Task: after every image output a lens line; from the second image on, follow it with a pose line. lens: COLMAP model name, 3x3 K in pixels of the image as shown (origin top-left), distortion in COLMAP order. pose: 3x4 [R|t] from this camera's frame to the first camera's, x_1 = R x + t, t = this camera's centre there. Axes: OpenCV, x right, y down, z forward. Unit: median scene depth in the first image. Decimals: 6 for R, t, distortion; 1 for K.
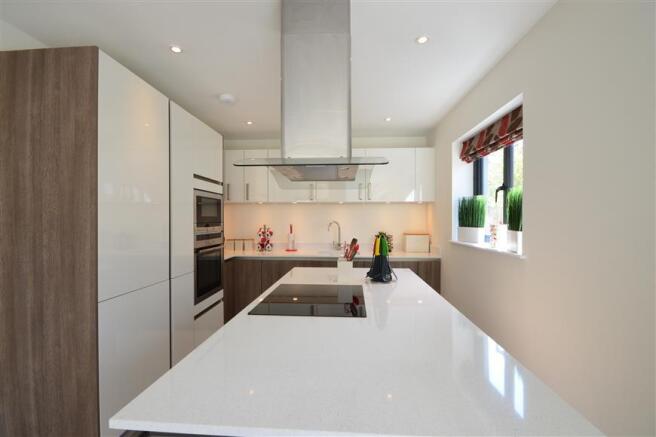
lens RADIAL K [[289.9, 0, 328.0], [0, 289.9, 218.5], [0, 0, 1]] dist [-0.000688, -0.000233]
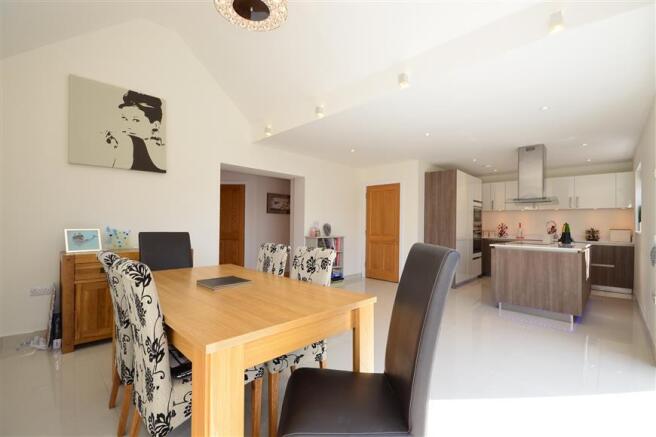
lens RADIAL K [[289.9, 0, 328.0], [0, 289.9, 218.5], [0, 0, 1]] dist [-0.000688, -0.000233]
pose [[0.762118, -0.001707, -0.647436, 0.161248], [-0.011784, 0.999794, -0.016507, 0.050155], [0.647331, 0.020210, 0.761941, -1.421103]]
